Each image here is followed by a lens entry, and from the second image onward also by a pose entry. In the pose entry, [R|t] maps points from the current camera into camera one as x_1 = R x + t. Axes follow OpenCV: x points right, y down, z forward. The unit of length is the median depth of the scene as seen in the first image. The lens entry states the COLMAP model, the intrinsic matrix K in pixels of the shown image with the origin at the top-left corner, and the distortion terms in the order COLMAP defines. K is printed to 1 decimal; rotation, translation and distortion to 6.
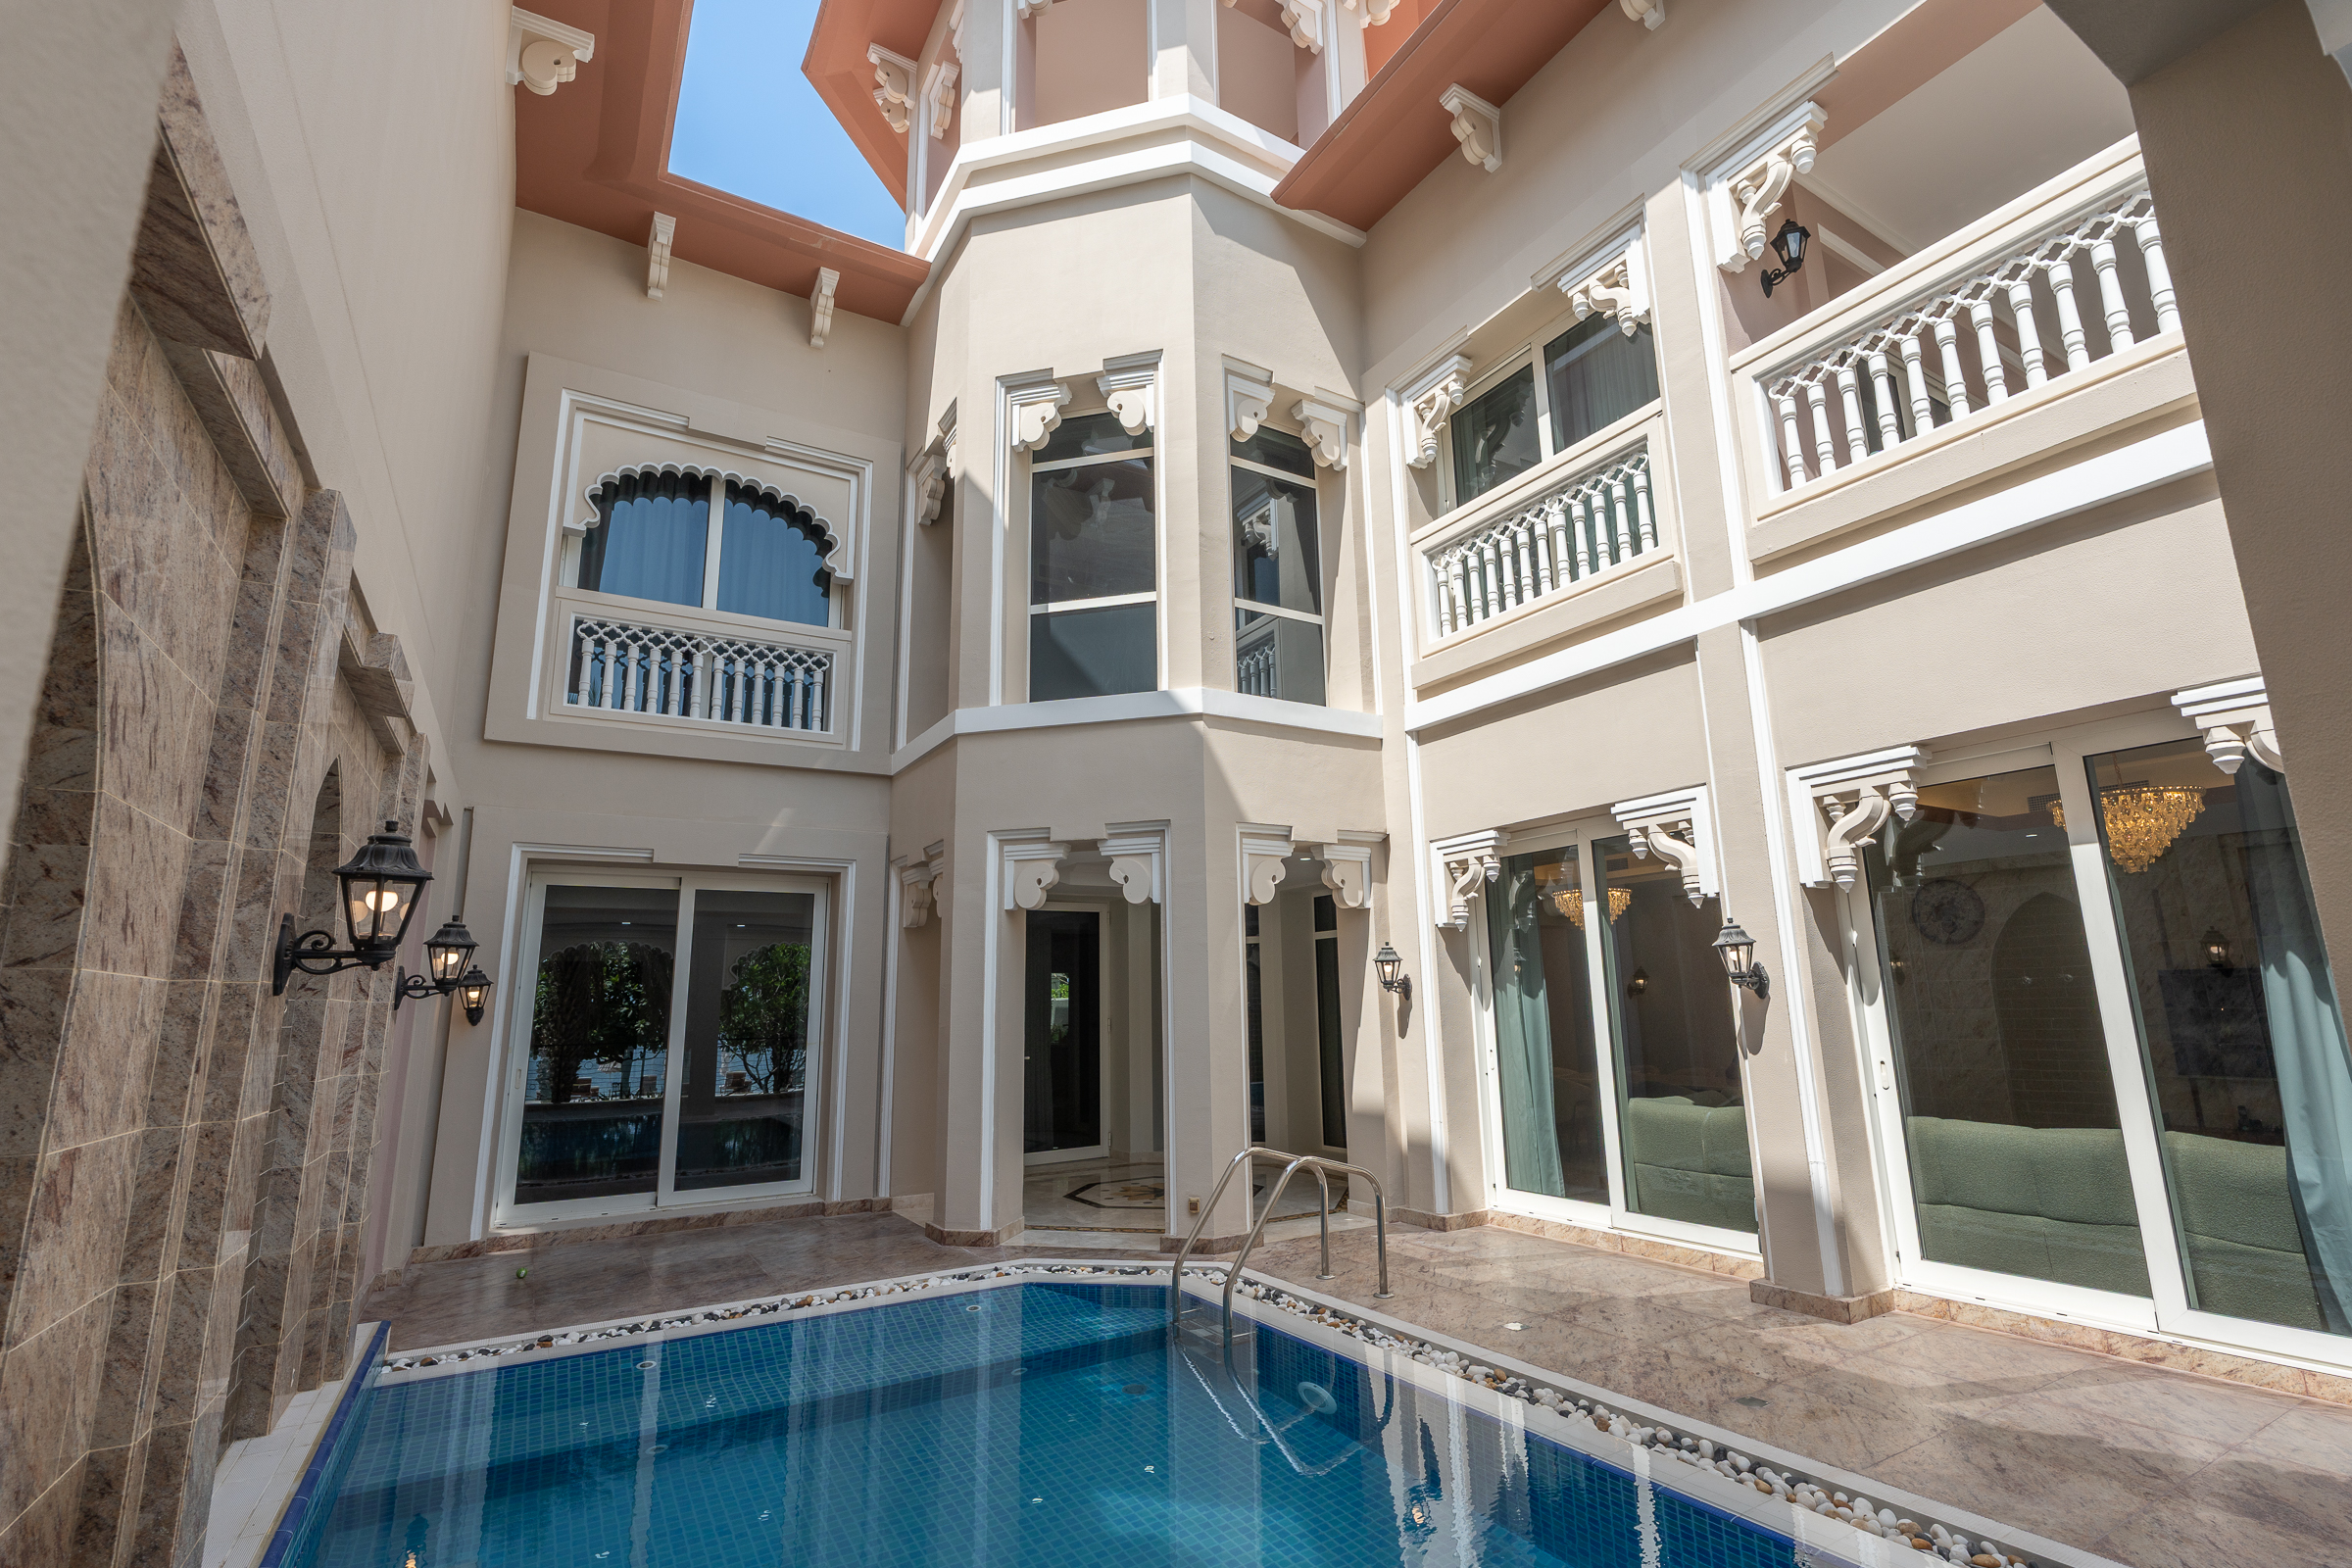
lens RADIAL K [[1055.0, 0, 1190.6], [0, 1055.0, 800.2], [0, 0, 1]] dist [-0.005354, 0.000772]
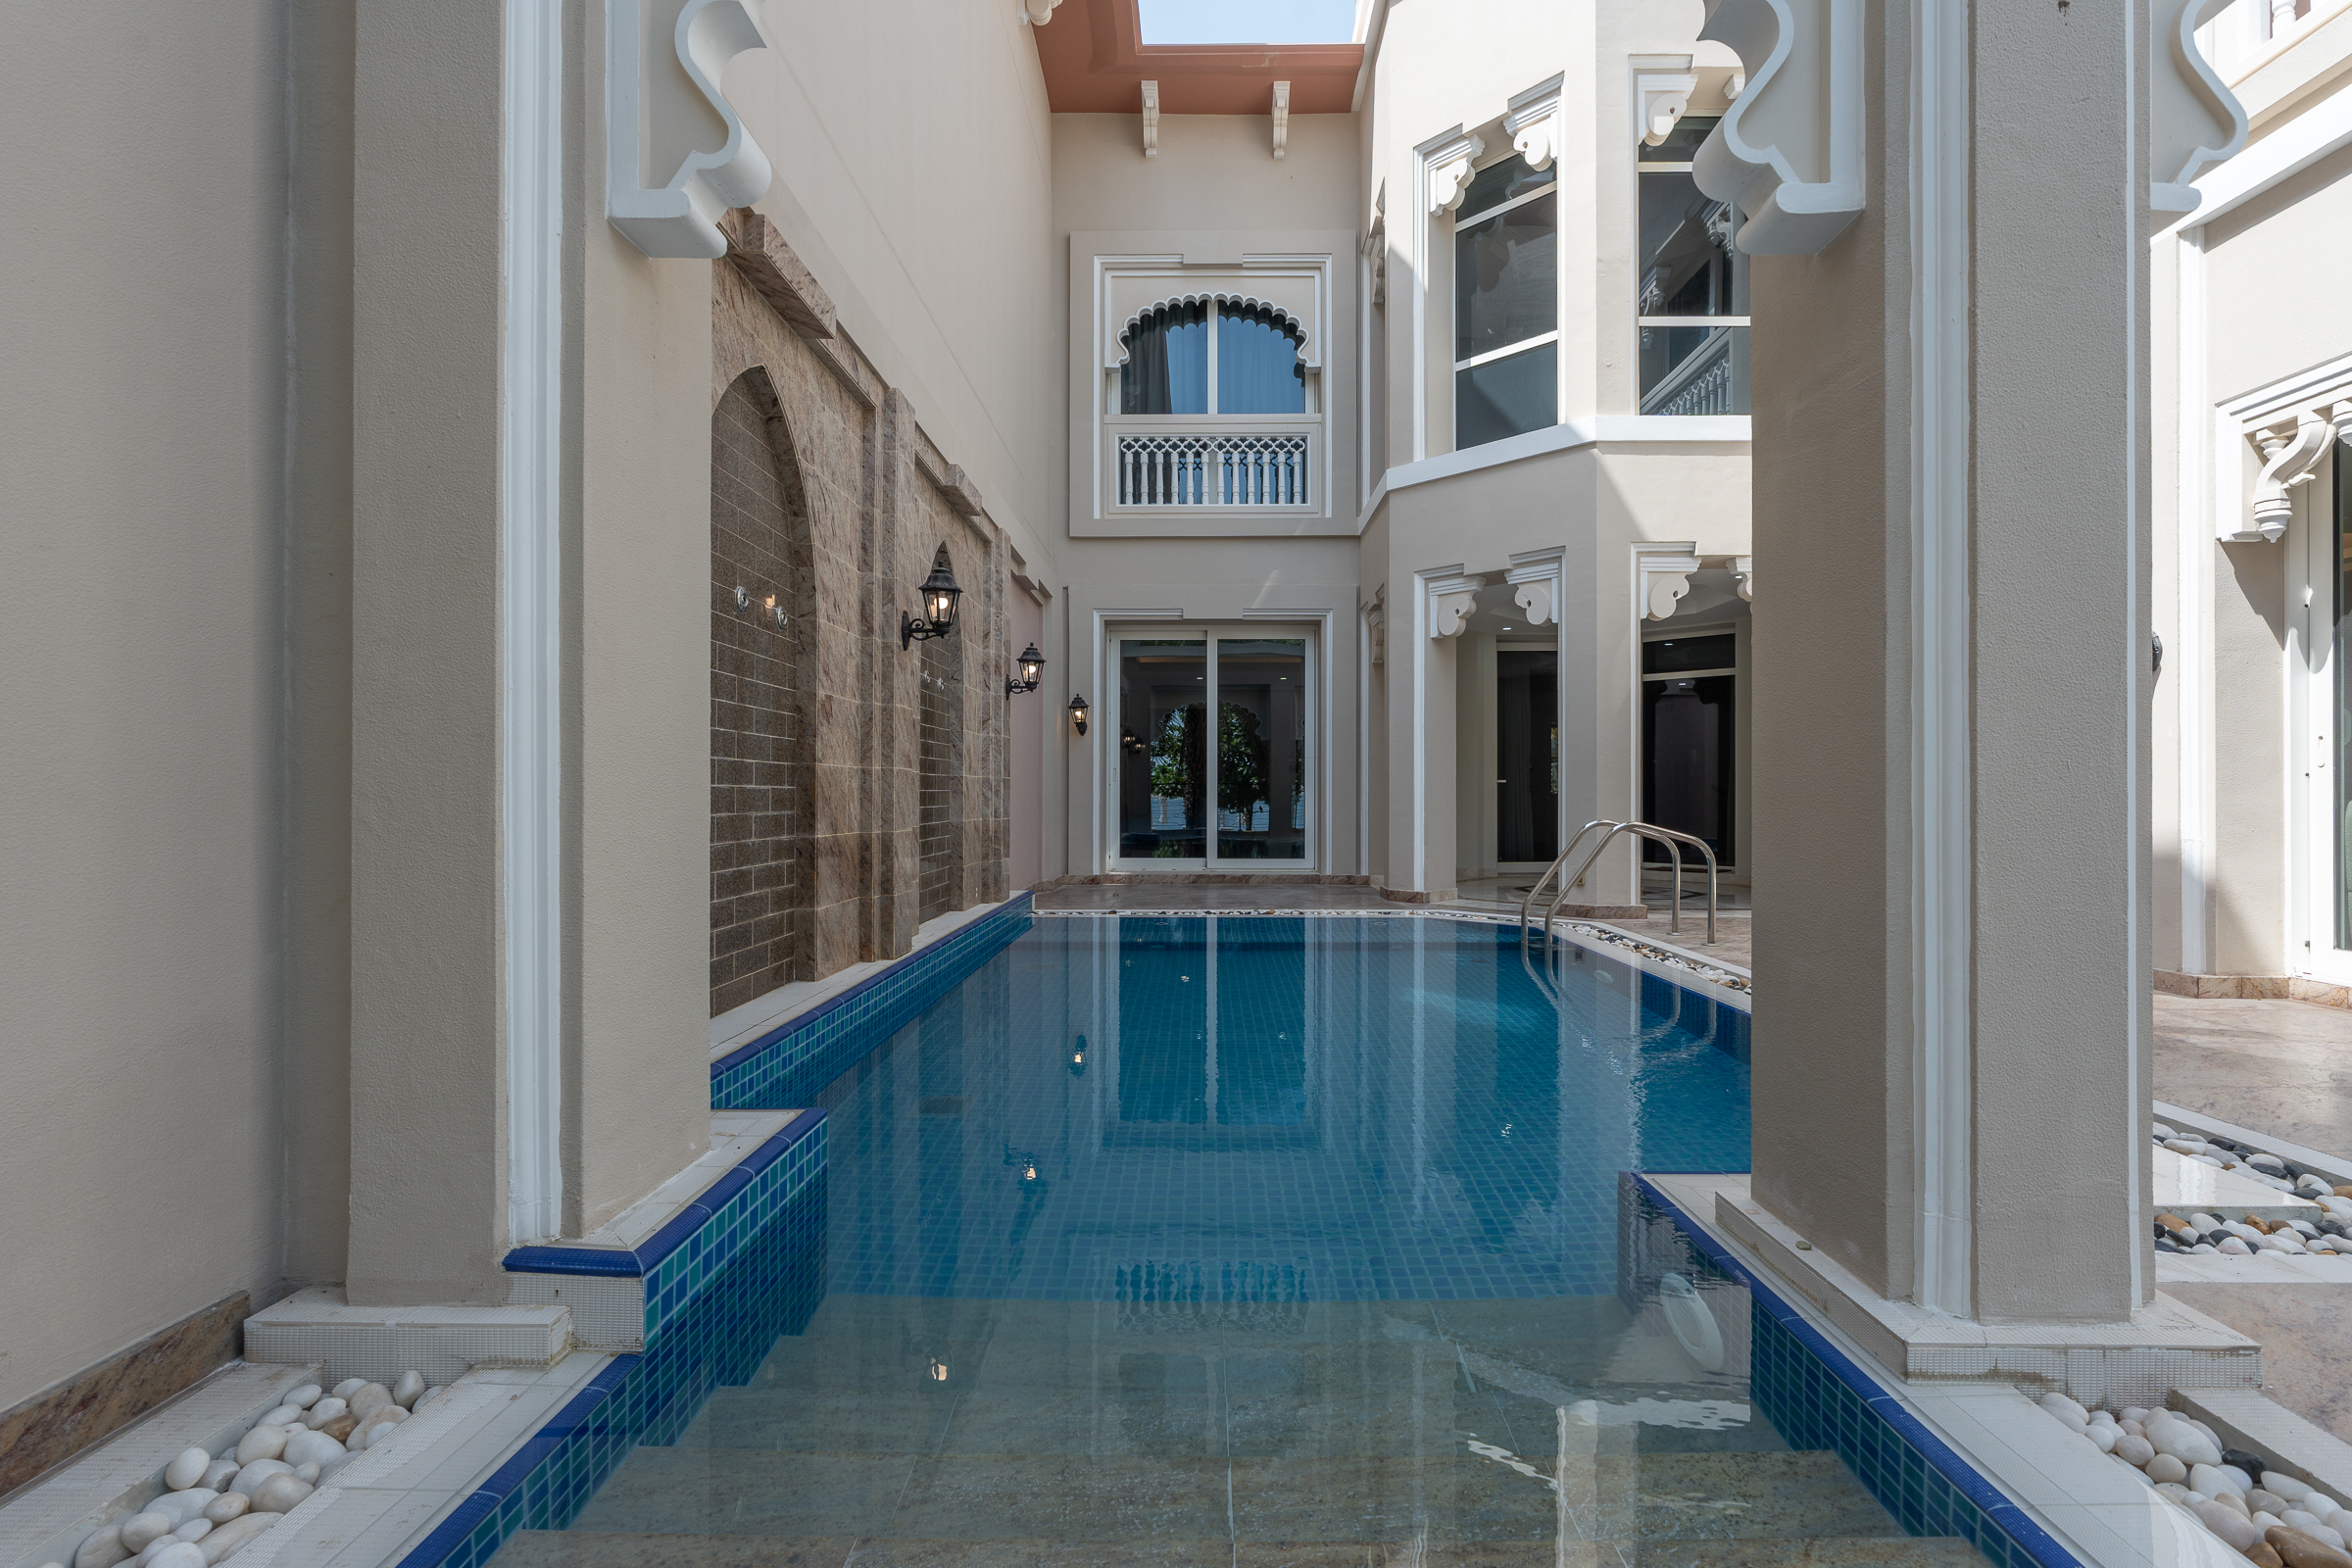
lens RADIAL K [[1046.4, 0, 1213.1], [0, 1046.4, 792.4], [0, 0, 1]] dist [-0.004651, 0.002381]
pose [[0.857333, 0.020744, -0.514344, 0.214132], [0.082601, 0.980696, 0.177237, 0.043715], [0.508091, -0.194436, 0.839070, -0.141804]]
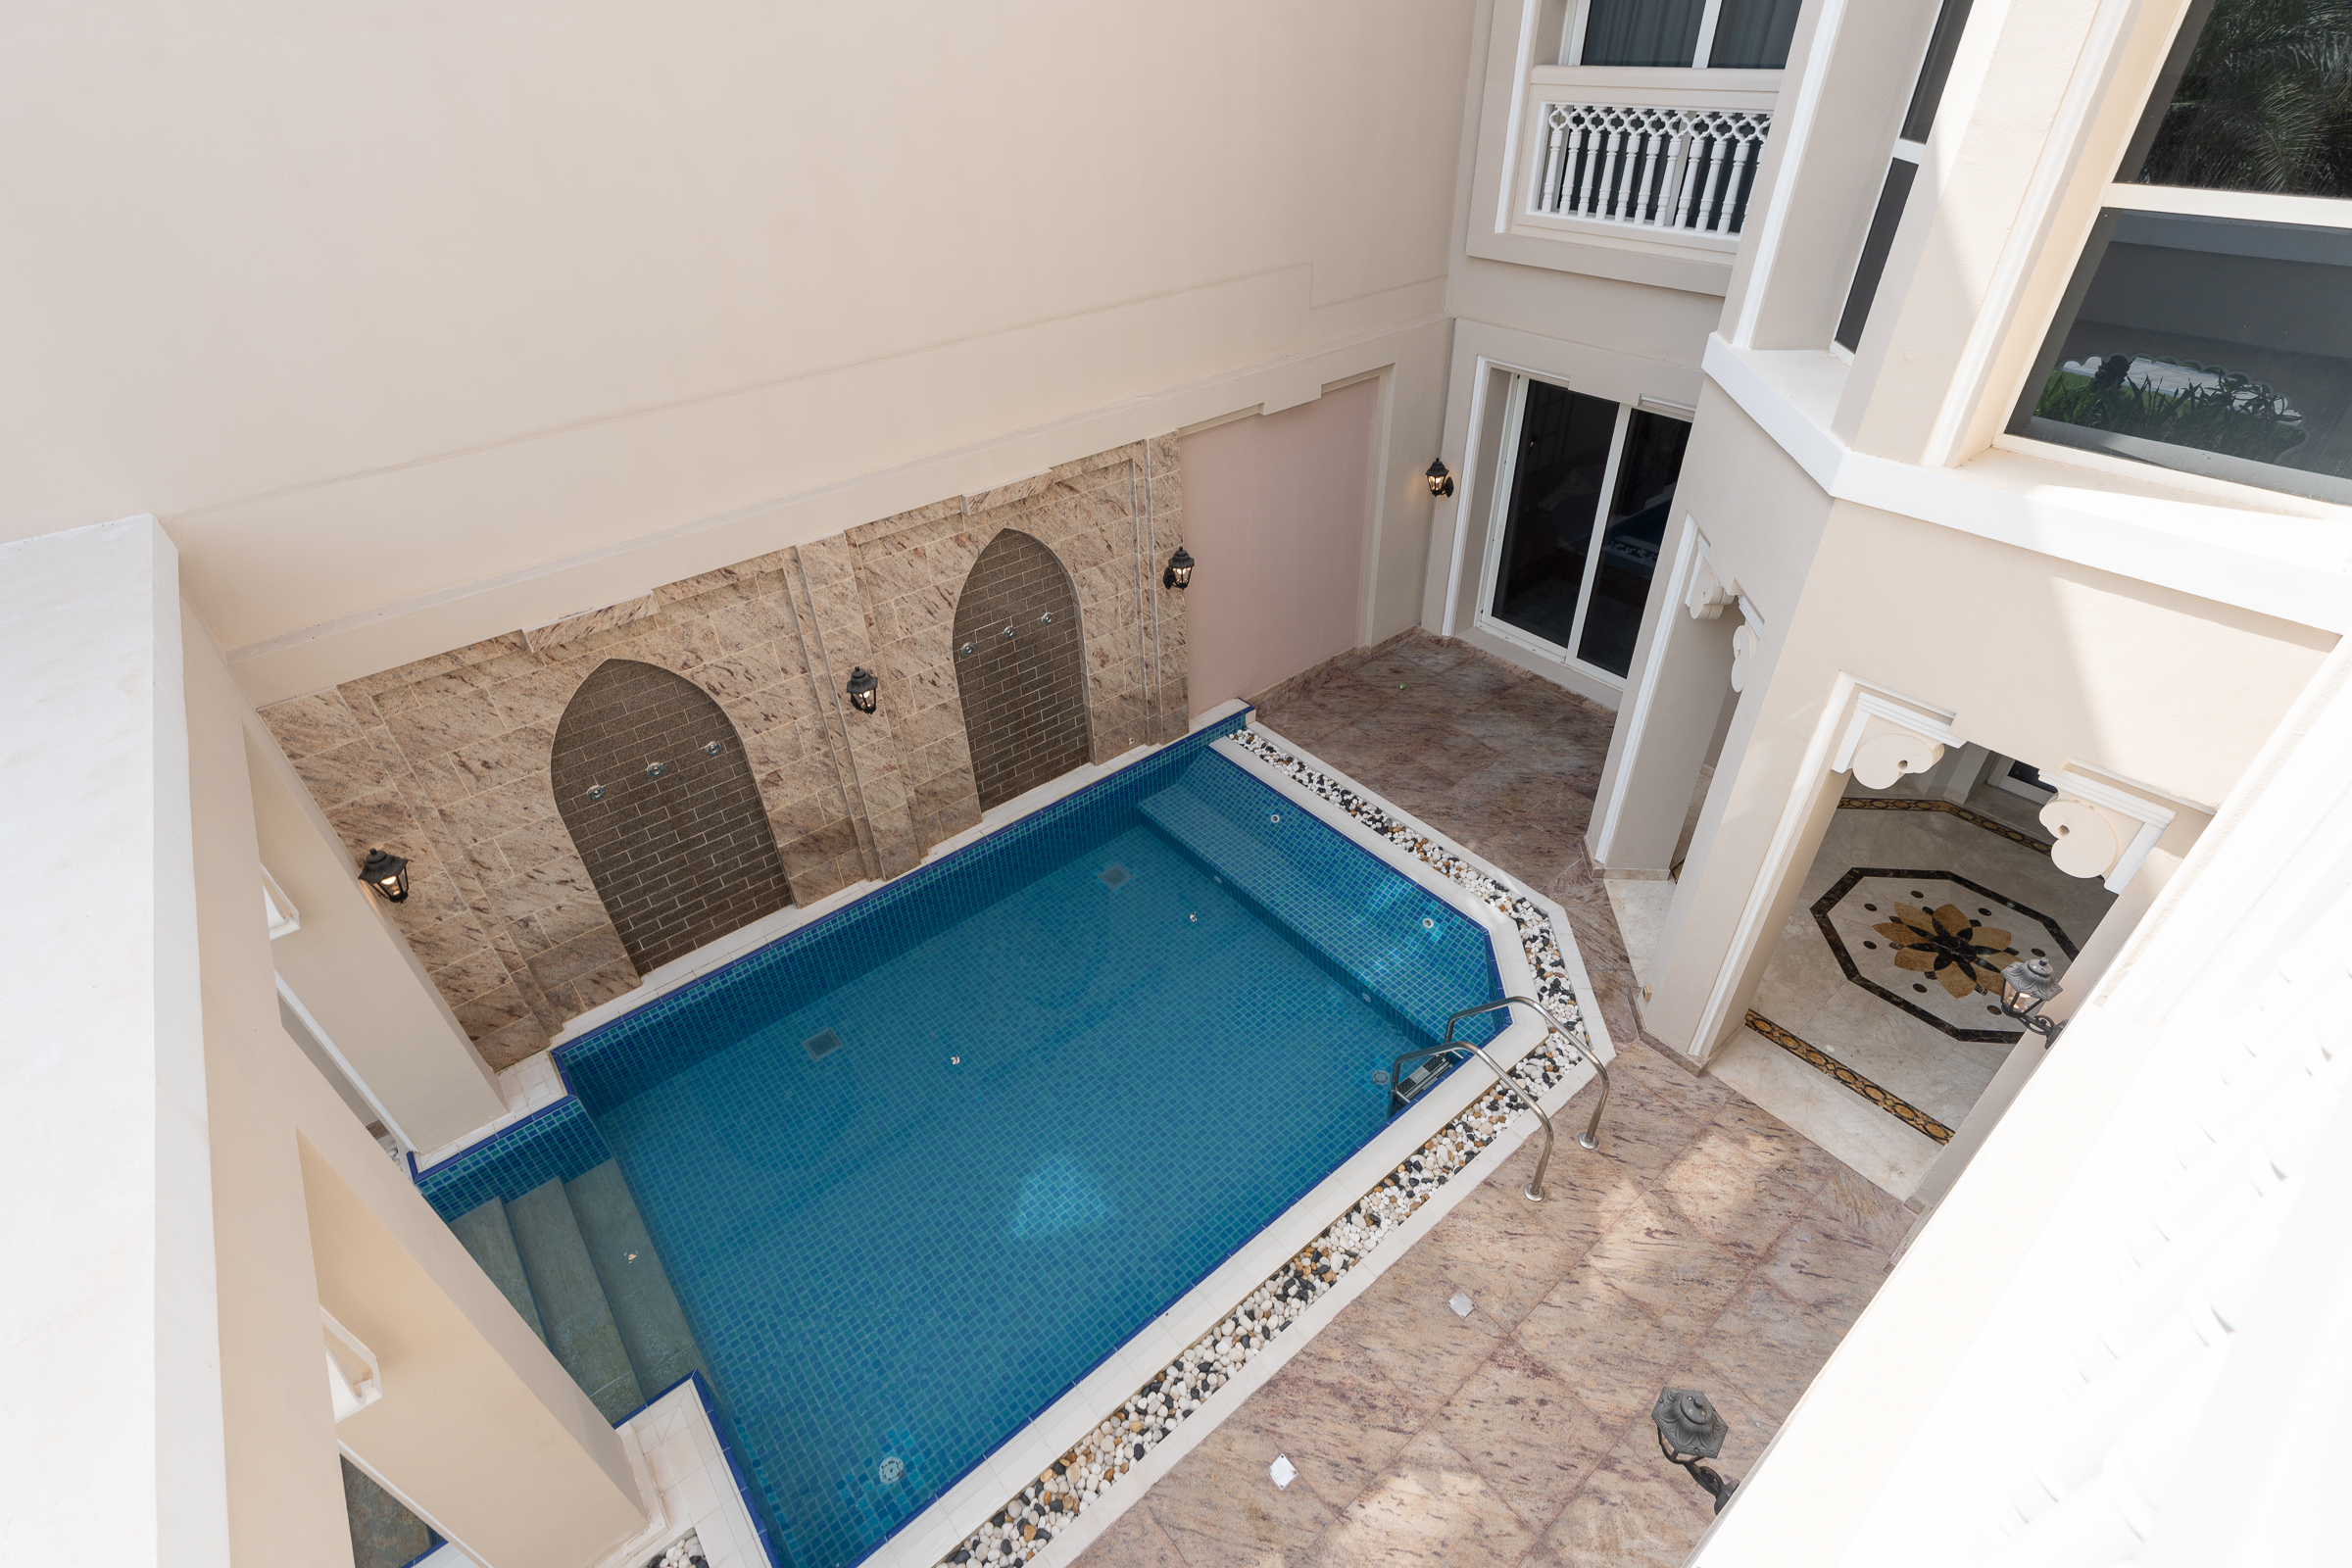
lens RADIAL K [[1048.3, 0, 1210.4], [0, 1048.3, 775.5], [0, 0, 1]] dist [0.000398, 0.000288]
pose [[0.153888, 0.605496, -0.780828, 0.487252], [0.211377, 0.751774, 0.624624, -0.384144], [0.965214, -0.261171, -0.012299, 0.575889]]
